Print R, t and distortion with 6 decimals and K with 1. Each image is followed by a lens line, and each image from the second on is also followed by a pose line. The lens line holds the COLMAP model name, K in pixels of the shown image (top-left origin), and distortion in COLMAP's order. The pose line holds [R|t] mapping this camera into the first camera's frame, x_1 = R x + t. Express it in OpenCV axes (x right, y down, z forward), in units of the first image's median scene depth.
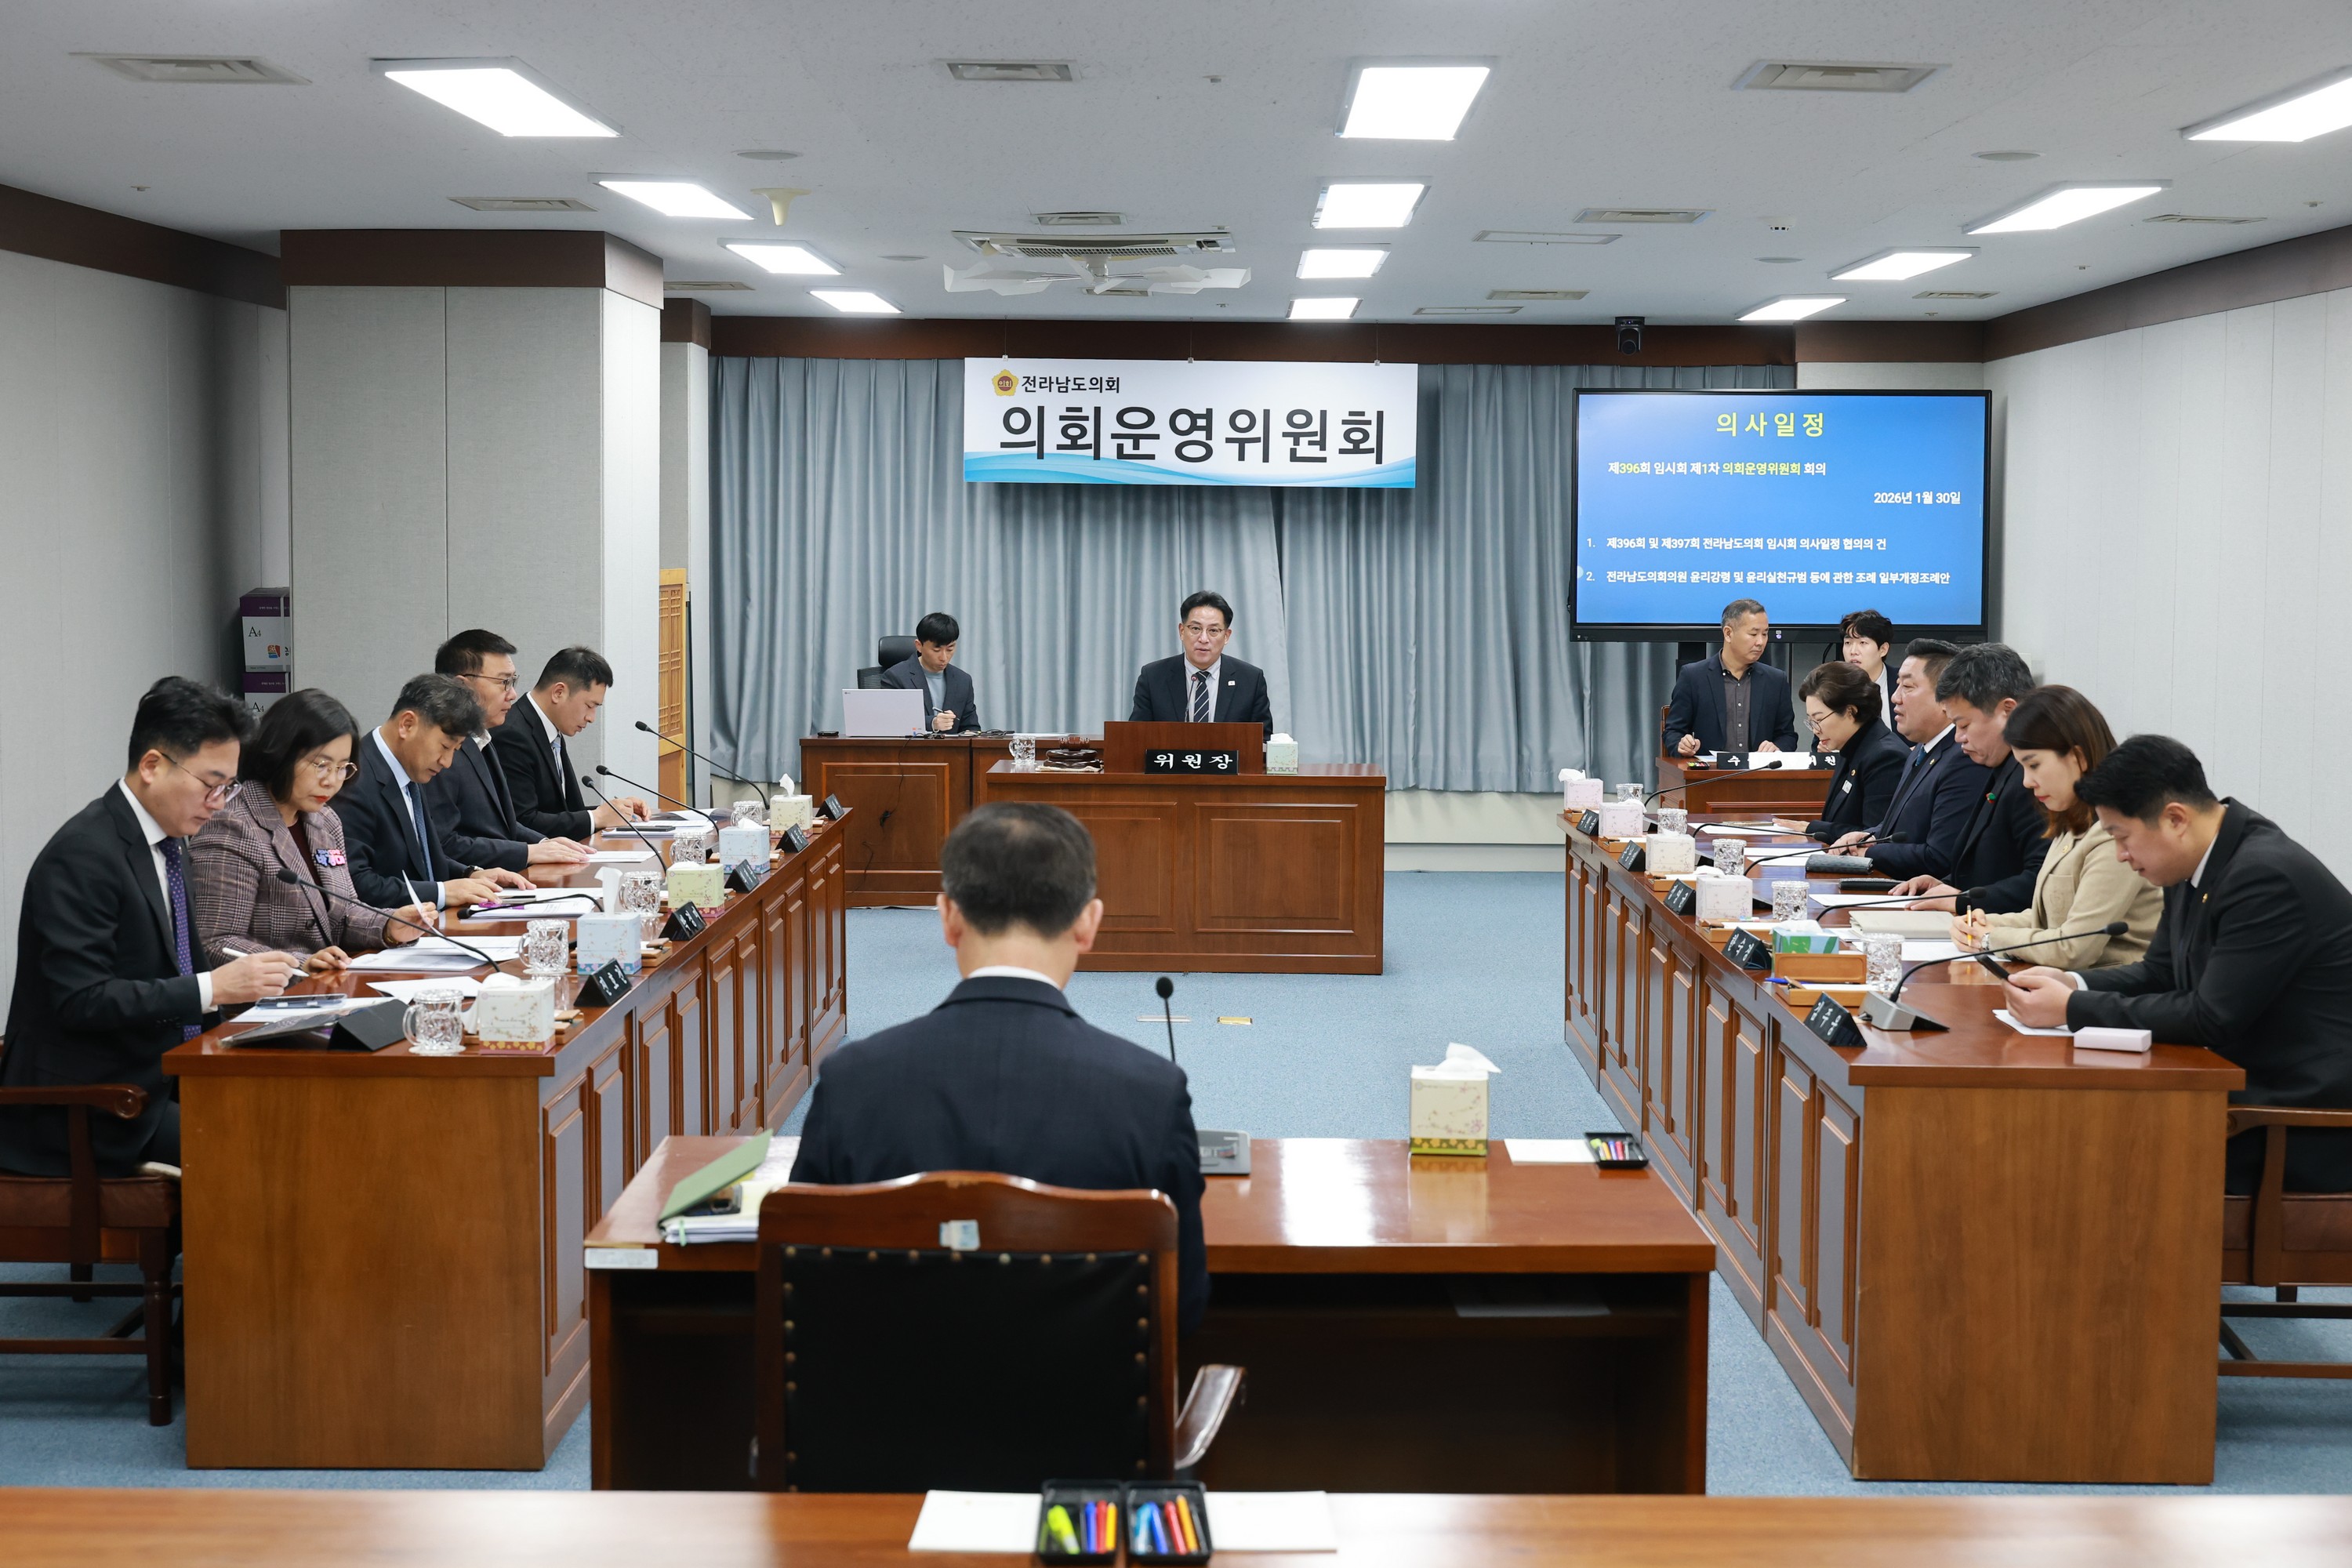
lens RADIAL K [[3247.6, 0, 1176.3], [0, 3247.6, 789.5], [0, 0, 1]] dist [0.125824, 0.000000]
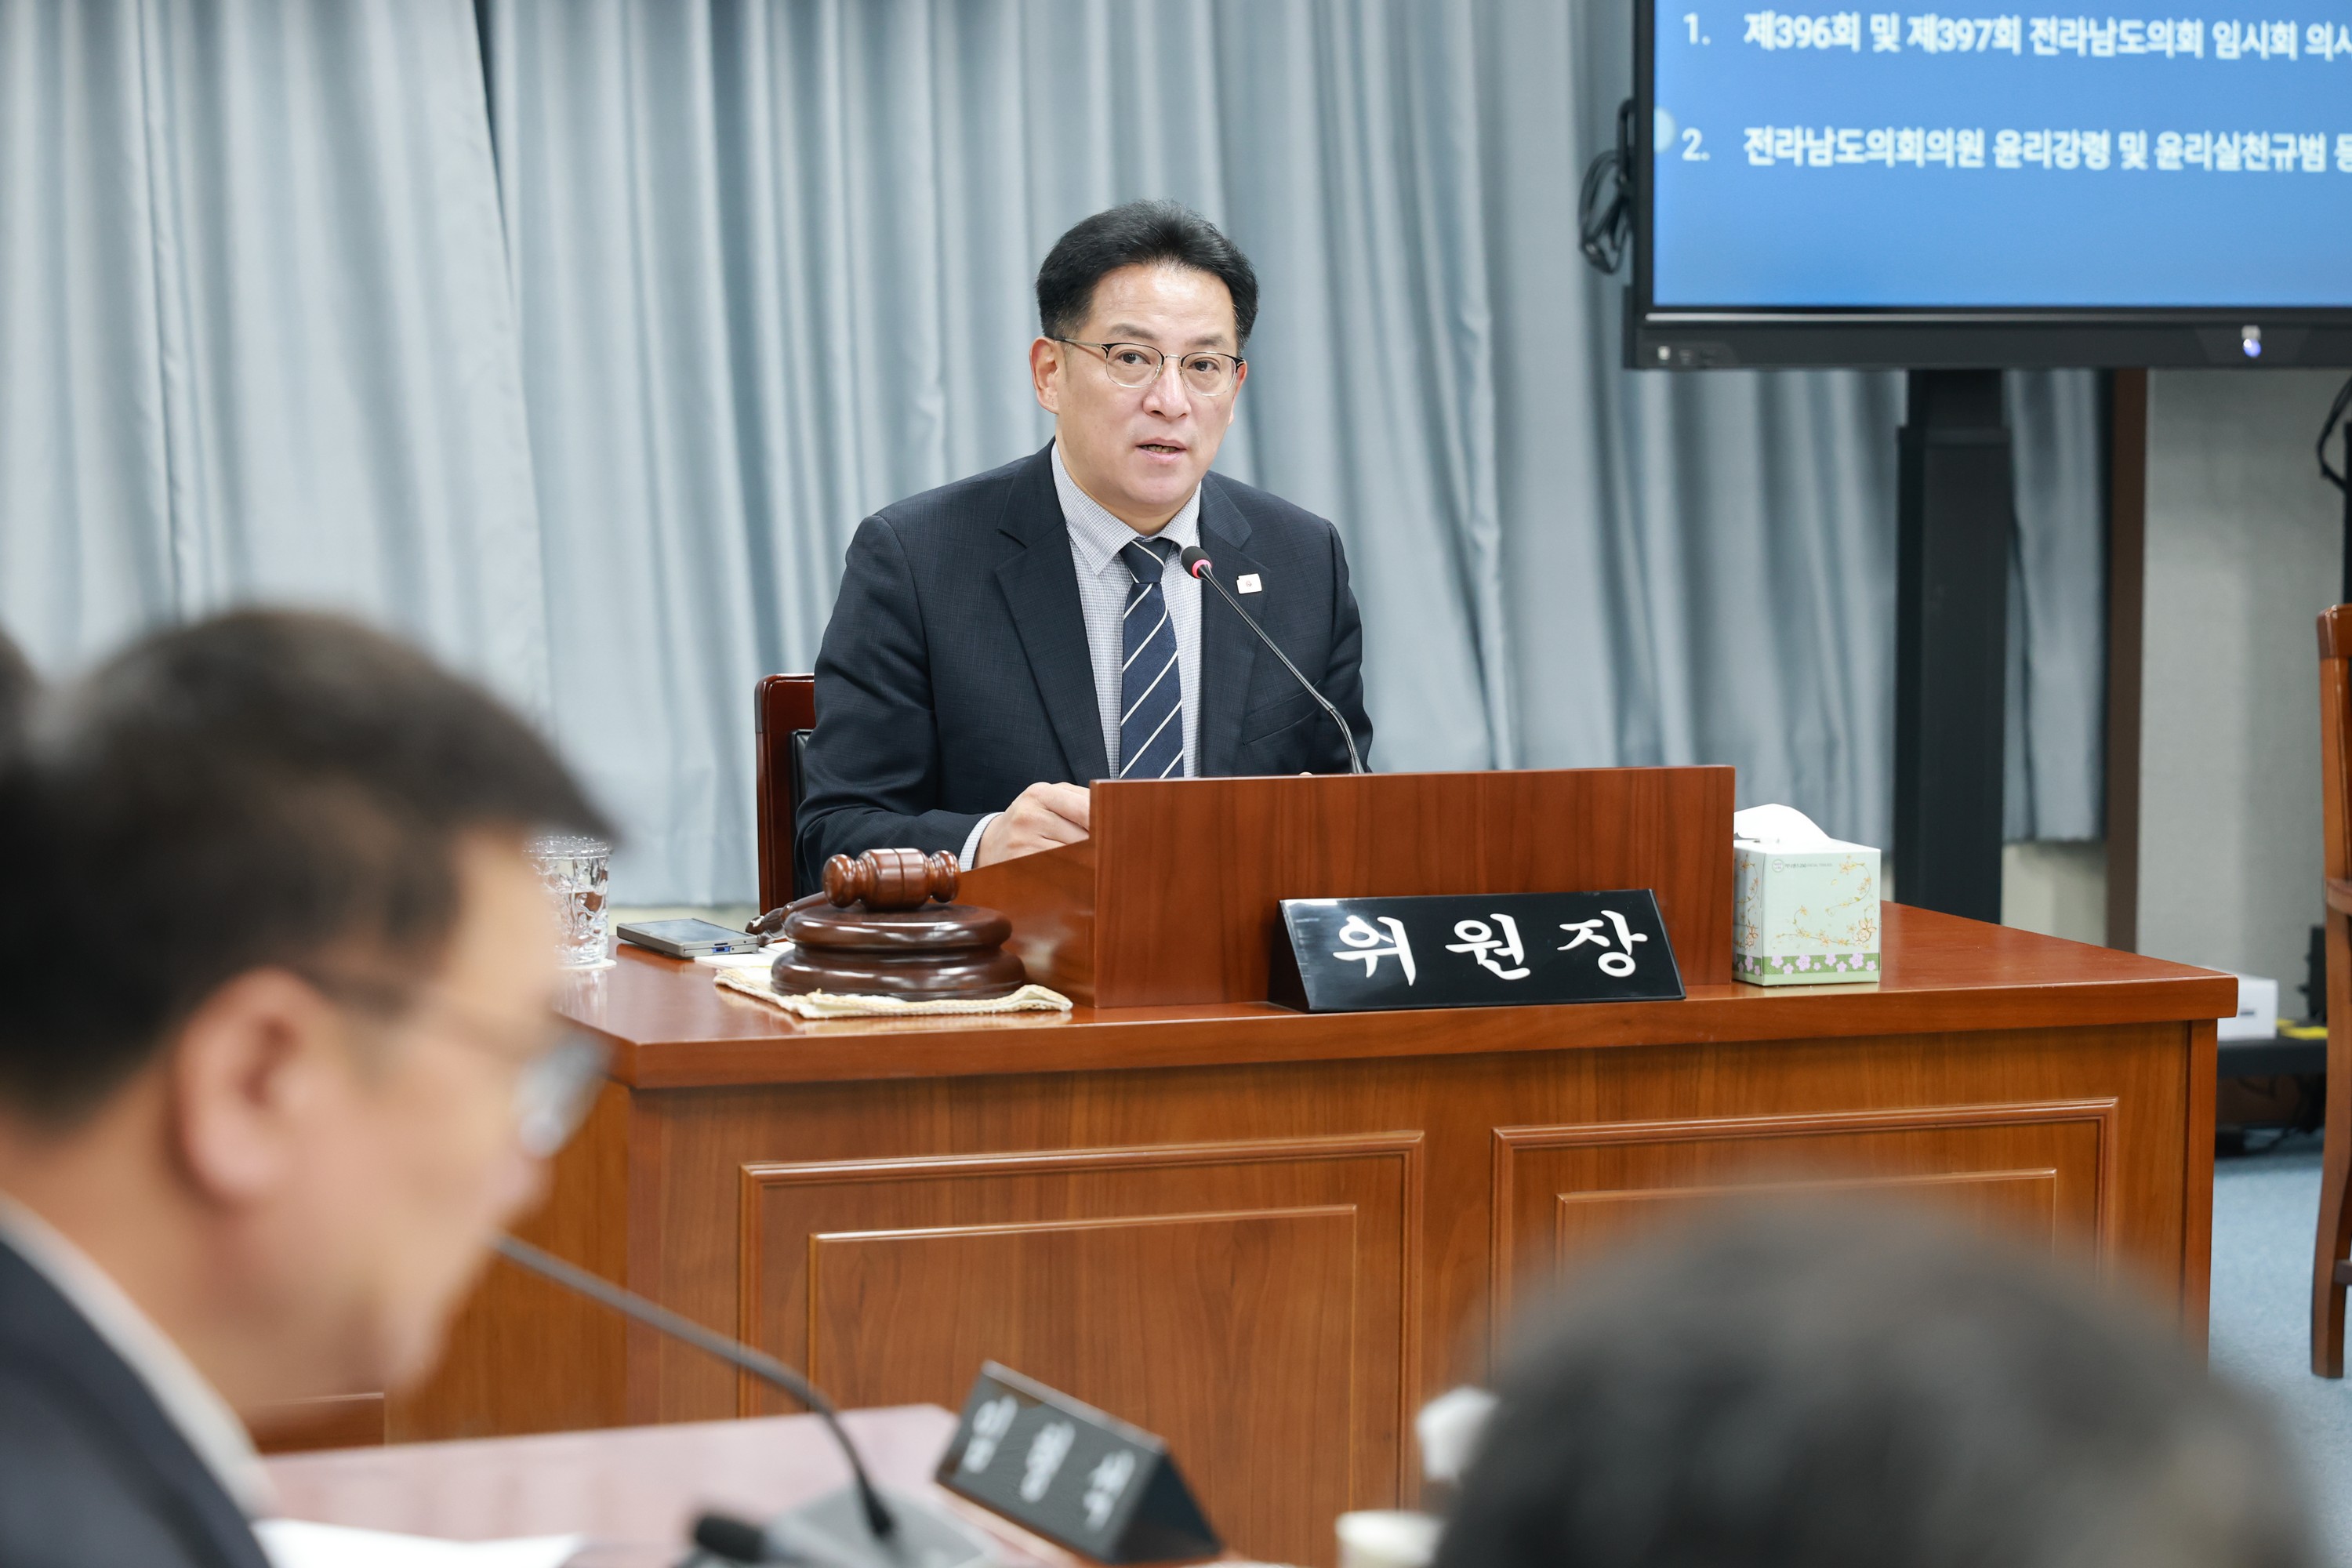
lens RADIAL K [[7133.8, 0, 1179.1], [0, 7133.8, 779.1], [0, 0, 1]] dist [-0.056414, 0.000000]
pose [[0.914221, -0.036071, 0.403607, -0.185224], [0.026819, 0.999232, 0.028555, -0.030335], [-0.404328, -0.015281, 0.914487, 0.466257]]
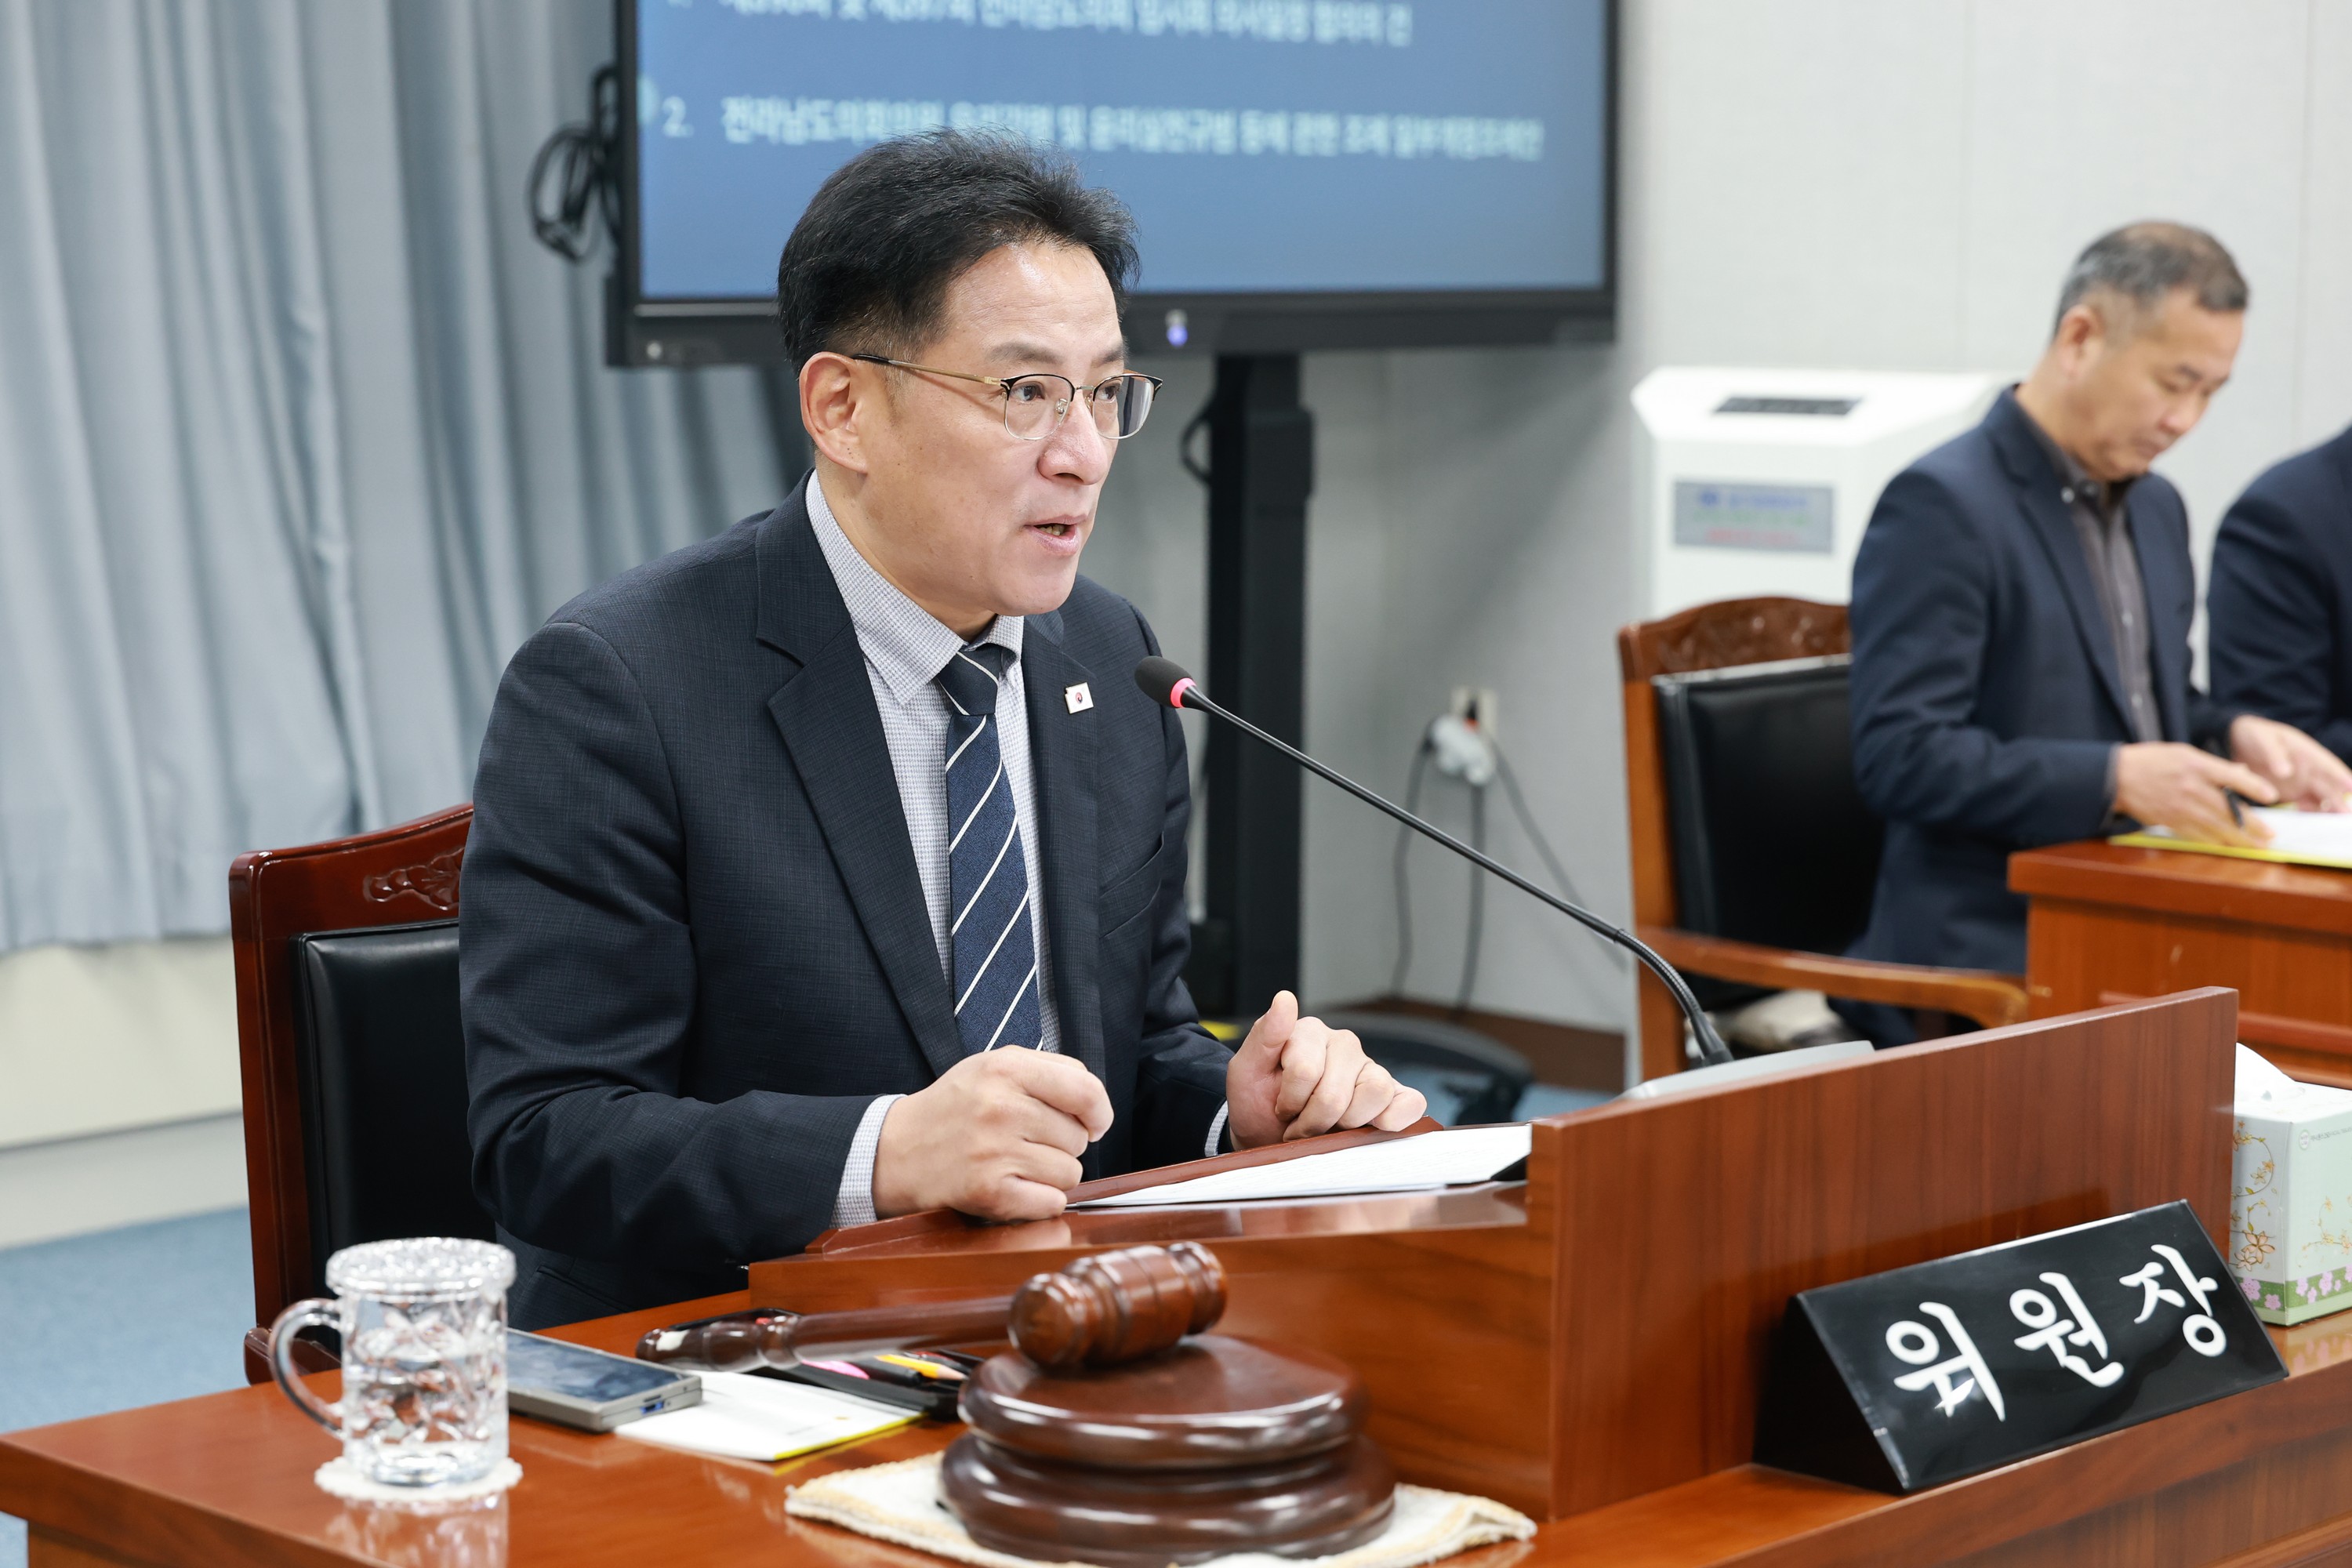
lens RADIAL K [[4881.4, 0, 1216.4], [0, 4881.4, 688.0], [0, 0, 1]] dist [0.187973, 0.000000]
pose [[0.668561, -0.077946, 0.739561, -0.147781], [0.052325, 0.996958, 0.057772, -0.043069], [-0.741814, 0.000074, 0.670605, 0.752216]]
